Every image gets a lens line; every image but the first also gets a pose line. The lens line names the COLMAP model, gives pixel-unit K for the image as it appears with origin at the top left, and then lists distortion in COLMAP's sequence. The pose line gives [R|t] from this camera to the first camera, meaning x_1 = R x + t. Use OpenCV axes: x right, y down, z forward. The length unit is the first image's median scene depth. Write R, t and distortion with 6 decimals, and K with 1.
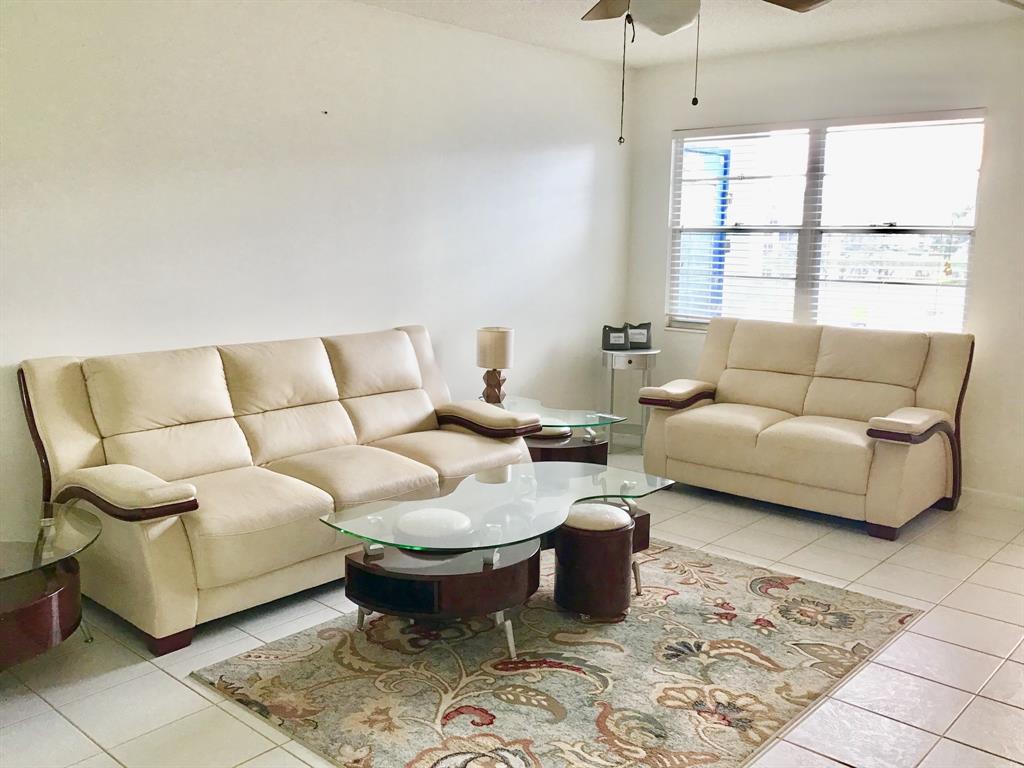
lens RADIAL K [[930.2, 0, 509.2], [0, 930.2, 366.5], [0, 0, 1]] dist [0.120345, -0.269637]
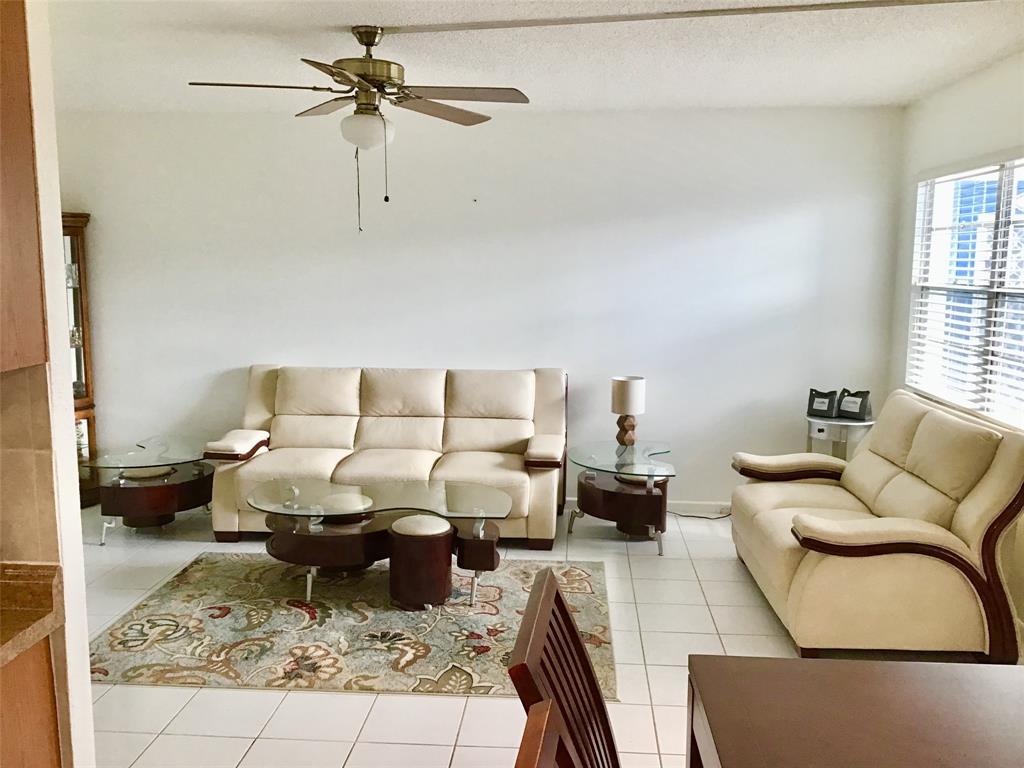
lens RADIAL K [[923.1, 0, 515.9], [0, 923.1, 398.4], [0, 0, 1]] dist [0.065787, -0.095392]
pose [[0.613841, 0.105724, -0.782318, 1.177227], [-0.110470, 0.992745, 0.047482, -0.083358], [0.781662, 0.057277, 0.621067, 0.348750]]
